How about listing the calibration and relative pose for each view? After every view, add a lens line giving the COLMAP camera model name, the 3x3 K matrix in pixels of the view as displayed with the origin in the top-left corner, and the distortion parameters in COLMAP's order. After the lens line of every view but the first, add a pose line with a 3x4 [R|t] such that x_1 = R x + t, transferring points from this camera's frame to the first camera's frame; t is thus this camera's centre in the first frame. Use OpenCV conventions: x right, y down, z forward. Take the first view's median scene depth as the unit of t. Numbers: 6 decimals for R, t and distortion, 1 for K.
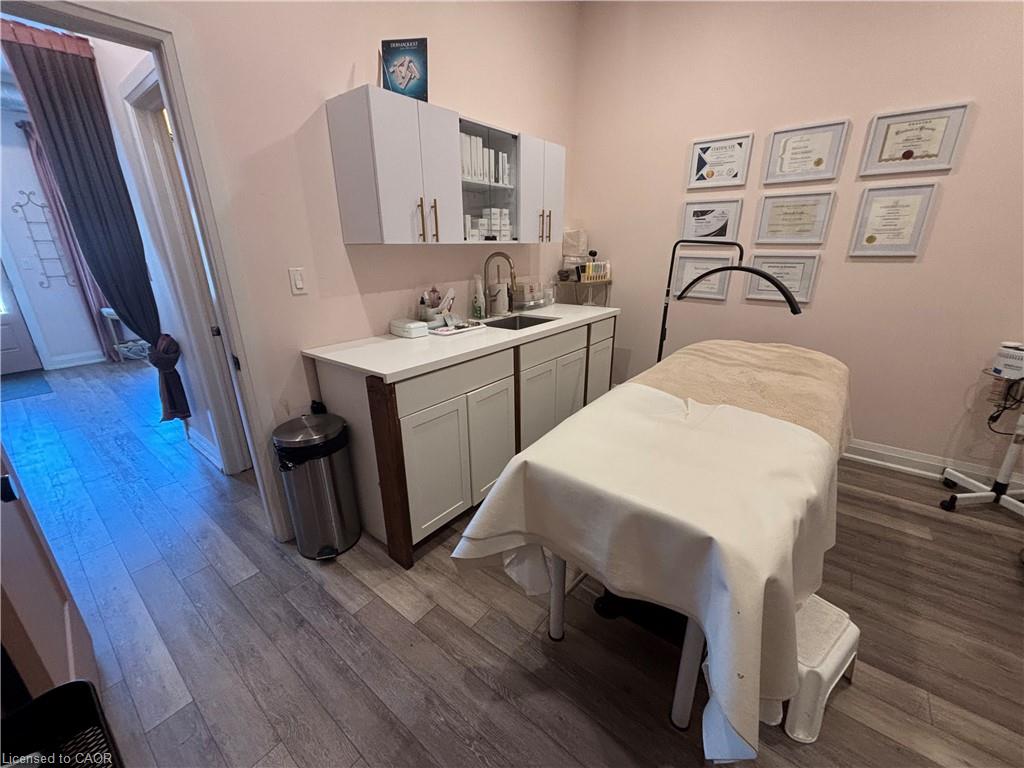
lens RADIAL K [[409.8, 0, 509.3], [0, 409.8, 385.0], [0, 0, 1]] dist [0.002792, 0.000606]
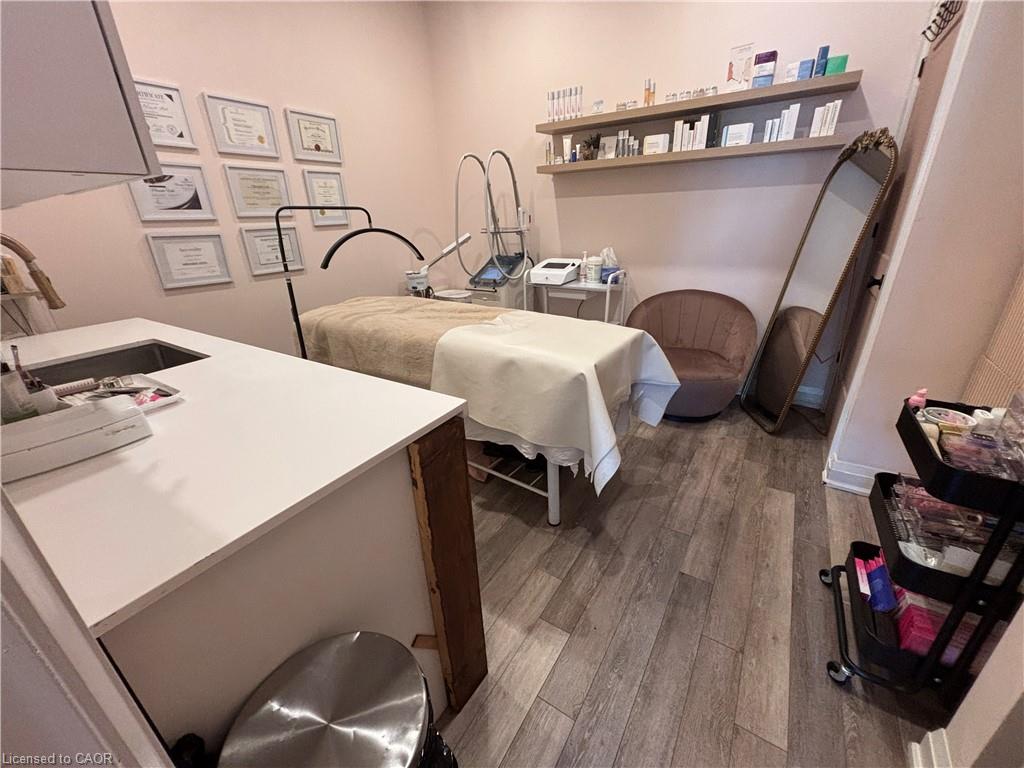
lens RADIAL K [[409.8, 0, 510.8], [0, 409.8, 385.6], [0, 0, 1]] dist [0.002792, 0.000606]
pose [[-0.084566, -0.369097, 0.925536, -0.671270], [0.361574, 0.854183, 0.373679, -0.194272], [-0.928500, 0.366250, 0.061221, 0.700077]]
